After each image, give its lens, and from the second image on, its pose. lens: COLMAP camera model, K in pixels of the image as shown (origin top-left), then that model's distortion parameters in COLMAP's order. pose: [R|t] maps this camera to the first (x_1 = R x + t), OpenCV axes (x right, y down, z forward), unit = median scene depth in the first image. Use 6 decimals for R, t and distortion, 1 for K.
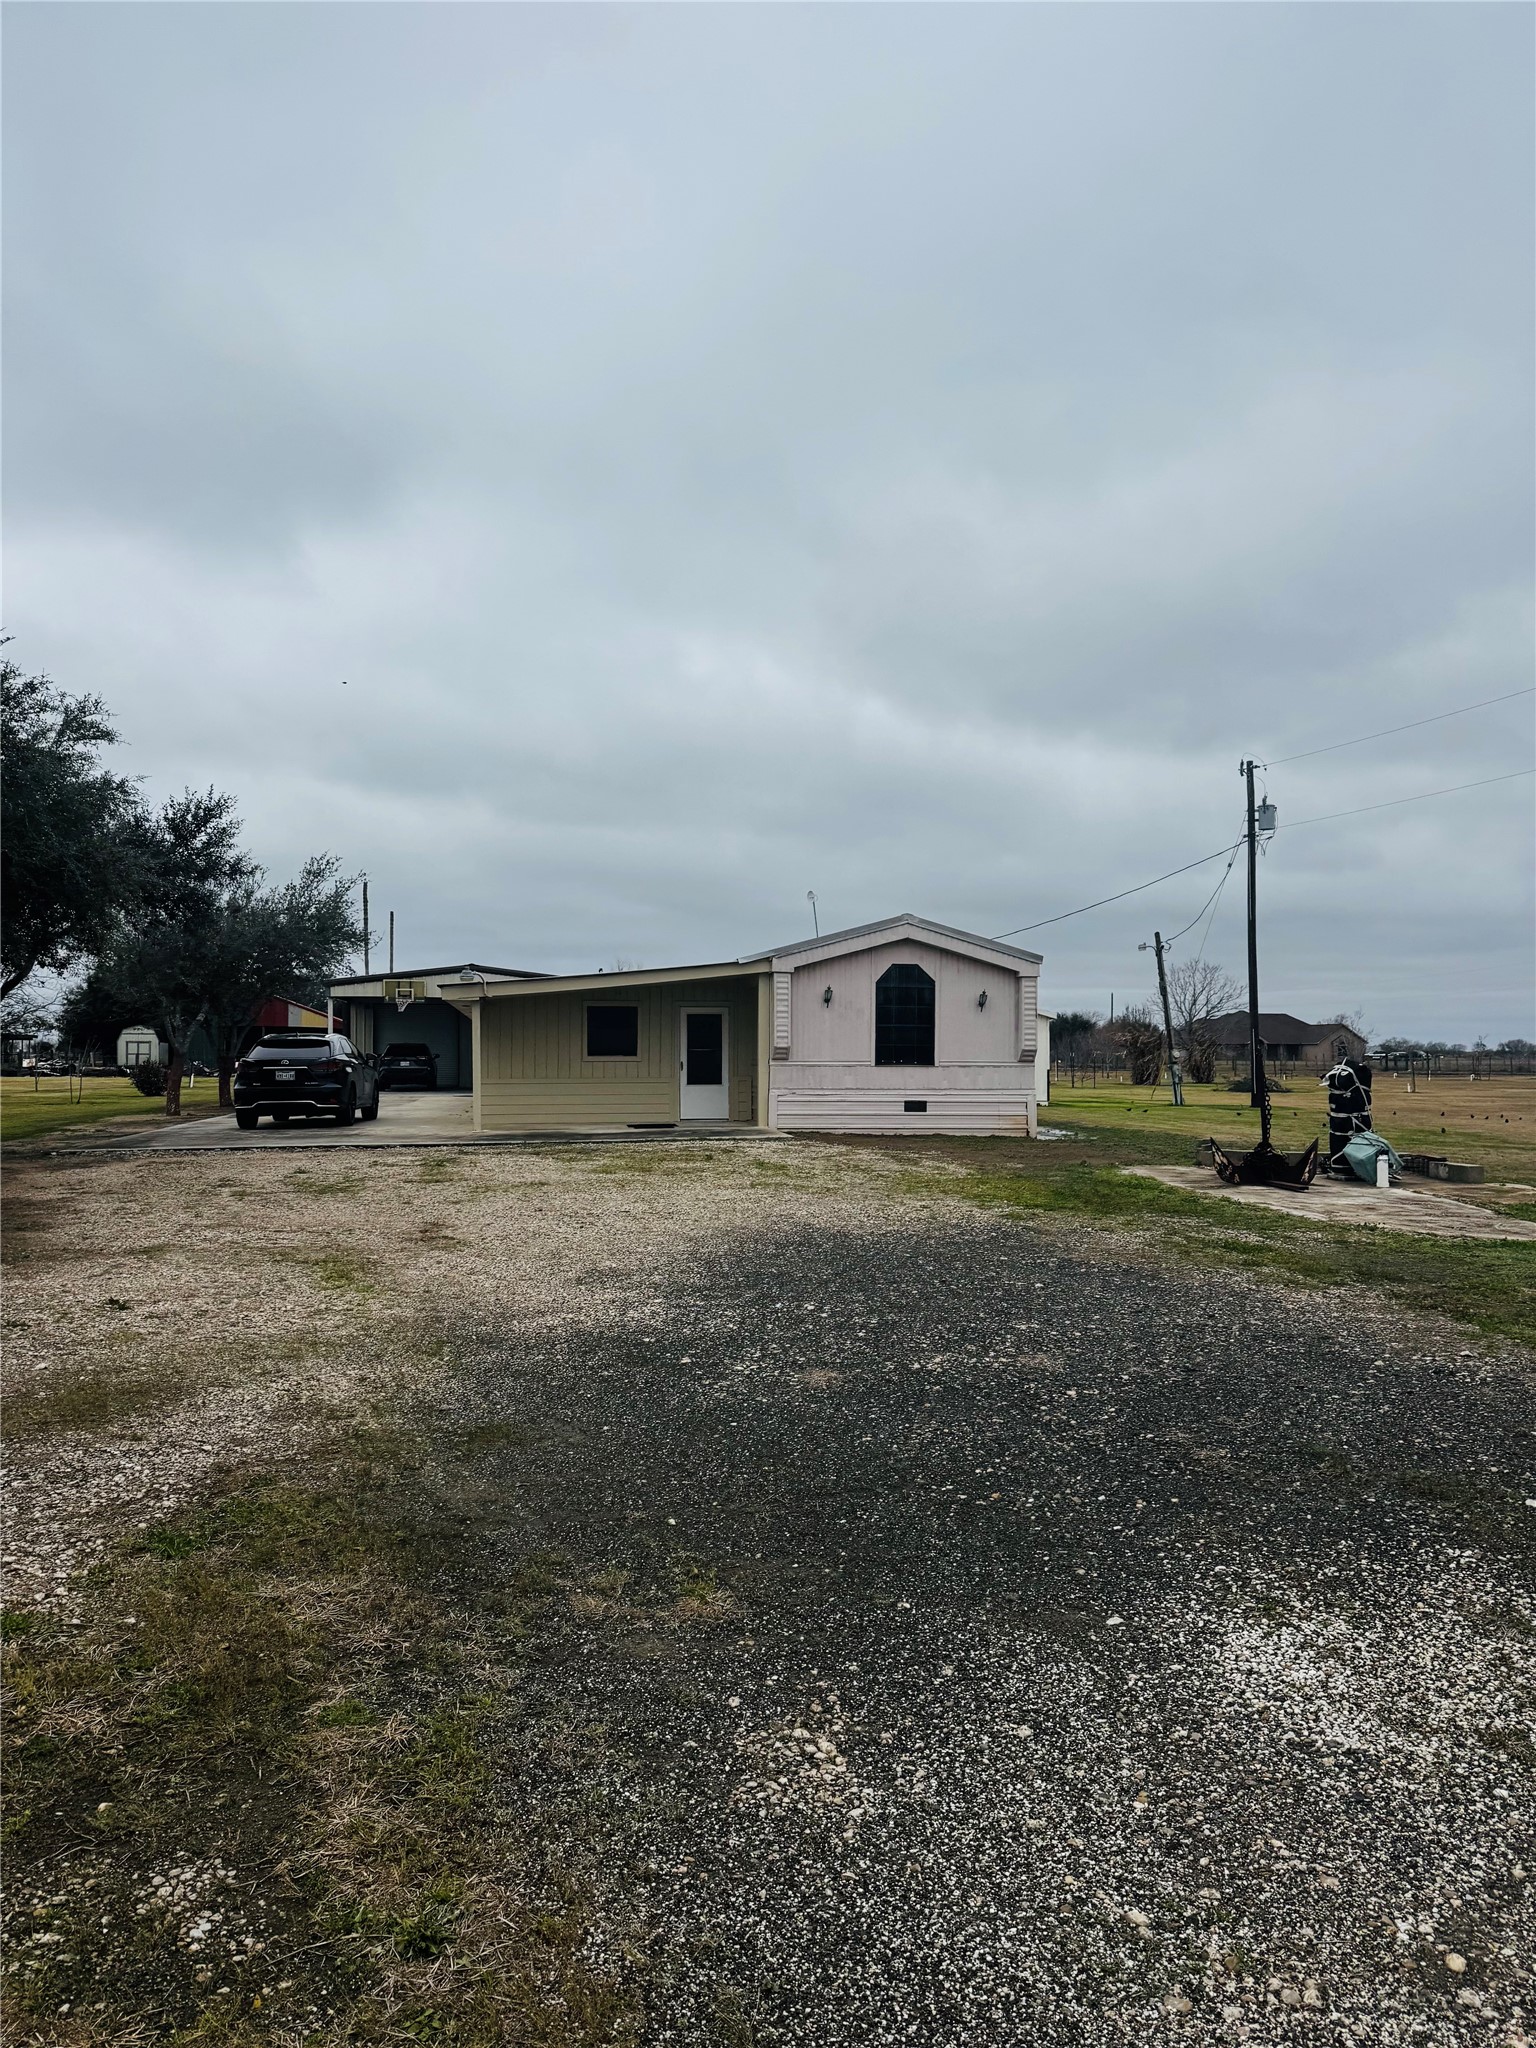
lens RADIAL K [[1425.6, 0, 775.2], [0, 1425.6, 1041.3], [0, 0, 1]] dist [0.096424, -0.009558]
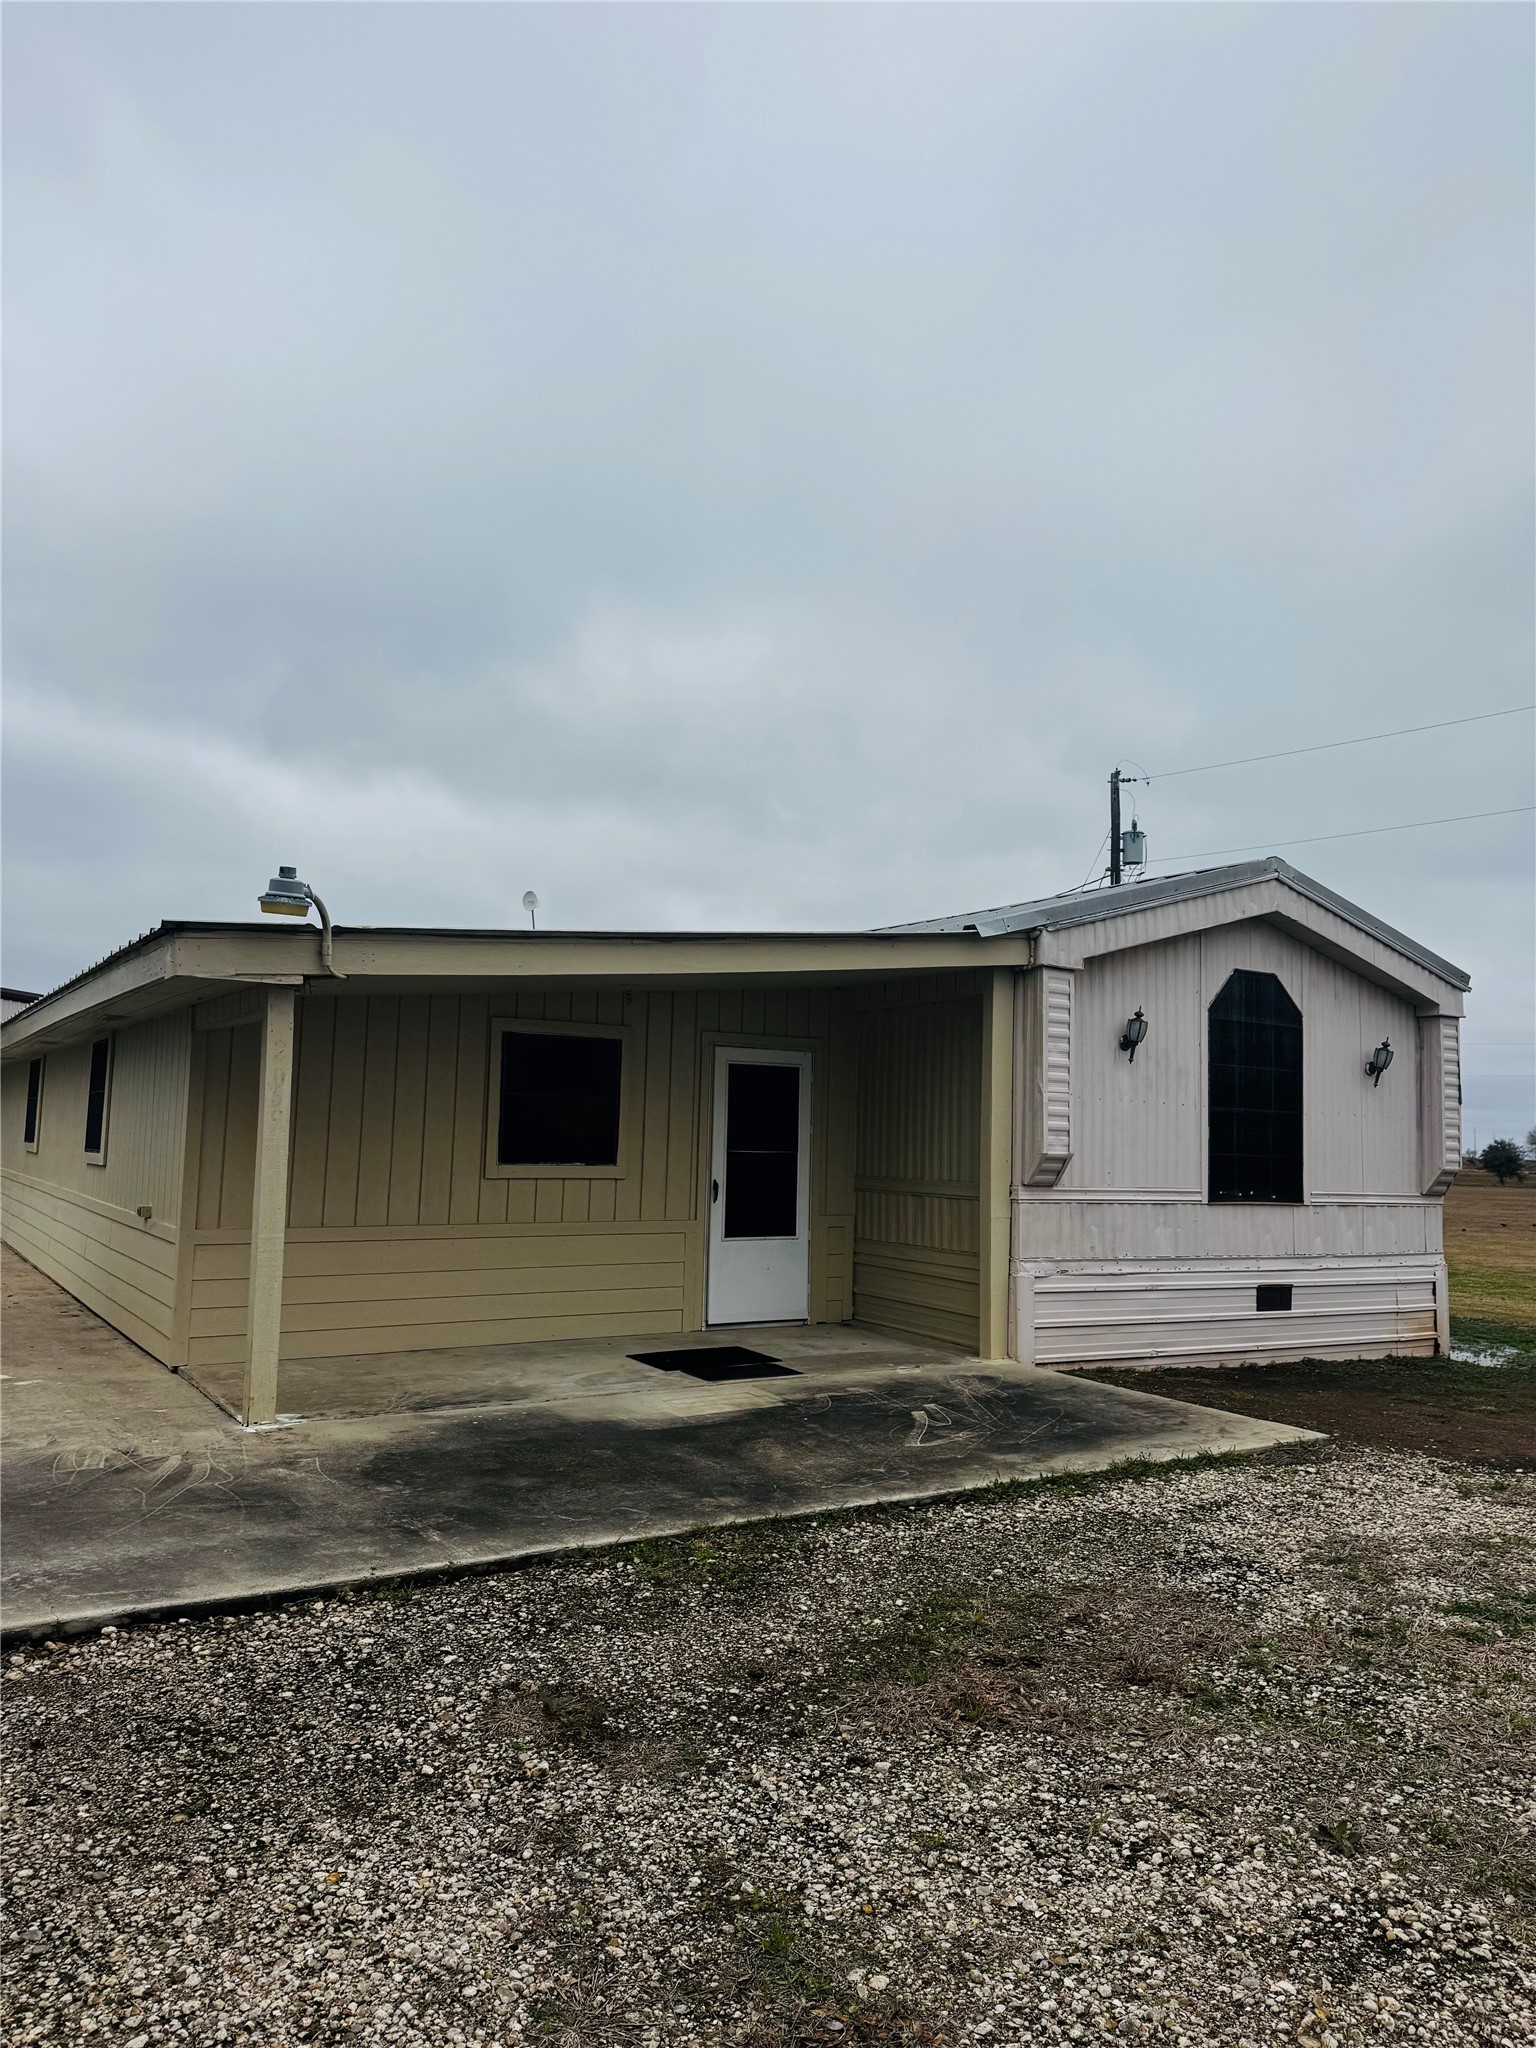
lens RADIAL K [[1425.6, 0, 759.1], [0, 1425.6, 1022.5], [0, 0, 1]] dist [0.096424, -0.009558]
pose [[0.926308, 0.054470, 0.372810, -0.215526], [-0.029842, 0.996993, -0.071520, -0.001888], [-0.375585, 0.055124, 0.925147, 0.639811]]
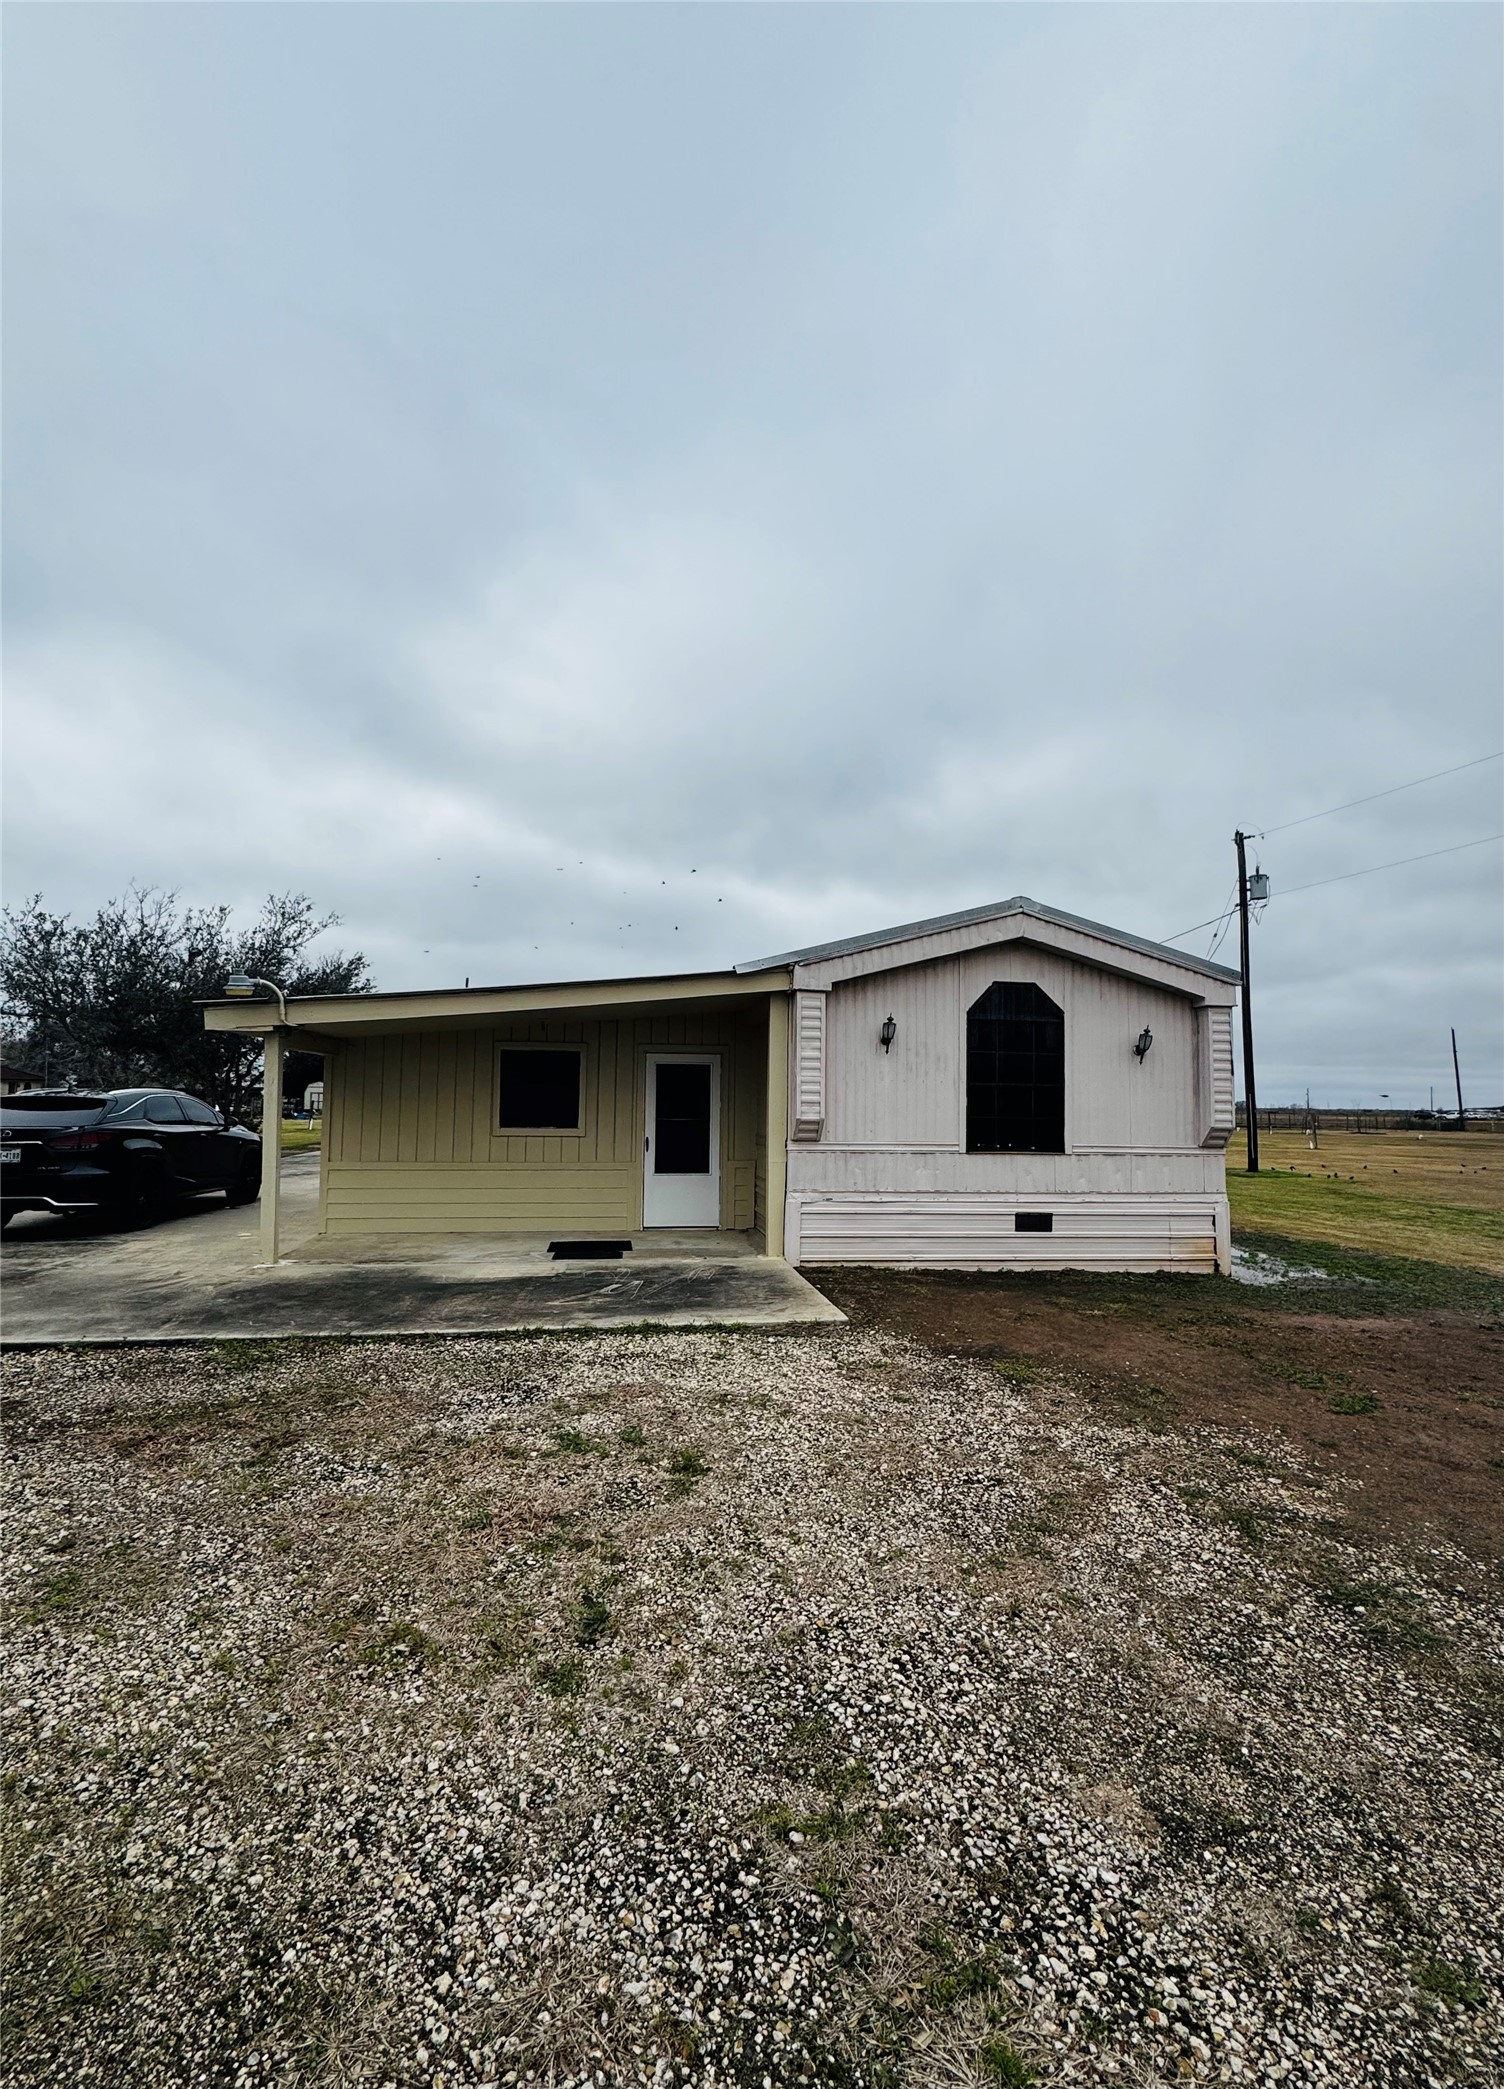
lens RADIAL K [[893.2, 0, 730.4], [0, 893.2, 1045.4], [0, 0, 1]] dist [0.022420, 0.000250]
pose [[0.999275, 0.009452, -0.036892, -0.013826], [-0.011516, 0.998356, -0.056154, -0.005222], [0.036301, 0.056539, 0.997740, 0.617052]]
